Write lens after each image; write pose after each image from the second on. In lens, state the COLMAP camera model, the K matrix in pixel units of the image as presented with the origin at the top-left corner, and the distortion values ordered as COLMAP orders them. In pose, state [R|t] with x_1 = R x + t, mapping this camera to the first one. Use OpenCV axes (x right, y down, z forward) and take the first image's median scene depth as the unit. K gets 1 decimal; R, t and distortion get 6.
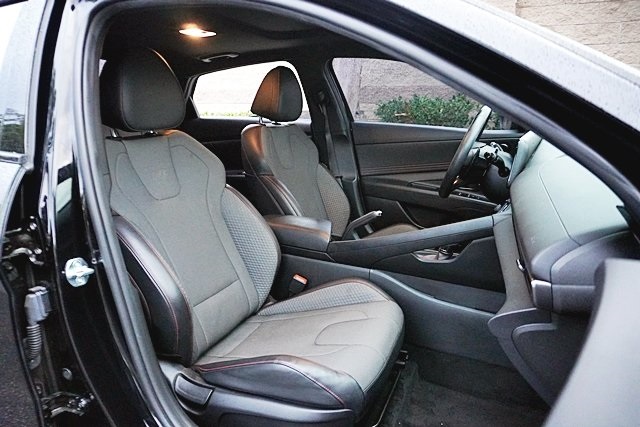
lens RADIAL K [[432.6, 0, 320.0], [0, 432.6, 213.5], [0, 0, 1]] dist [-0.021700, 0.002613]
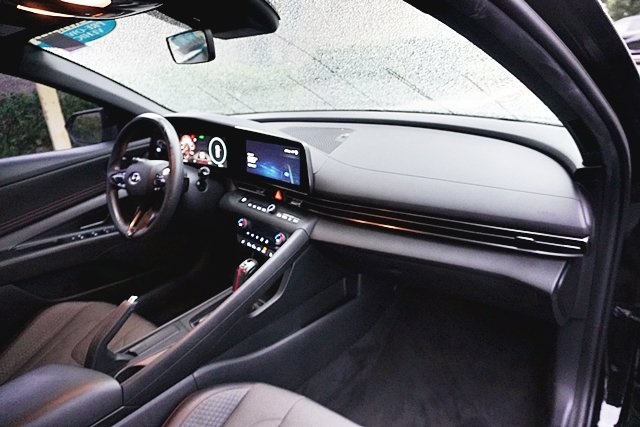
lens RADIAL K [[432.6, 0, 320.0], [0, 432.6, 213.5], [0, 0, 1]] dist [-0.021700, 0.002613]
pose [[0.241138, -0.333989, 0.911210, -0.347795], [0.312330, 0.915672, 0.252971, -0.198691], [-0.918859, 0.223598, 0.325118, 0.515200]]
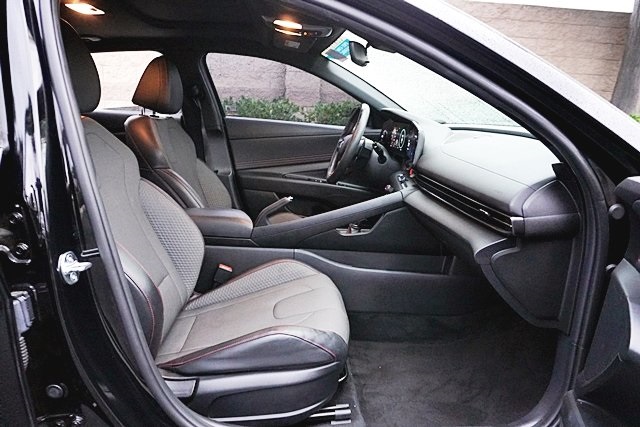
lens RADIAL K [[432.6, 0, 320.0], [0, 432.6, 213.5], [0, 0, 1]] dist [-0.021700, 0.002613]
pose [[0.887342, -0.068253, 0.456033, -0.301381], [0.073101, 0.997300, 0.007024, 0.034527], [-0.455281, 0.027104, 0.889935, -0.001364]]
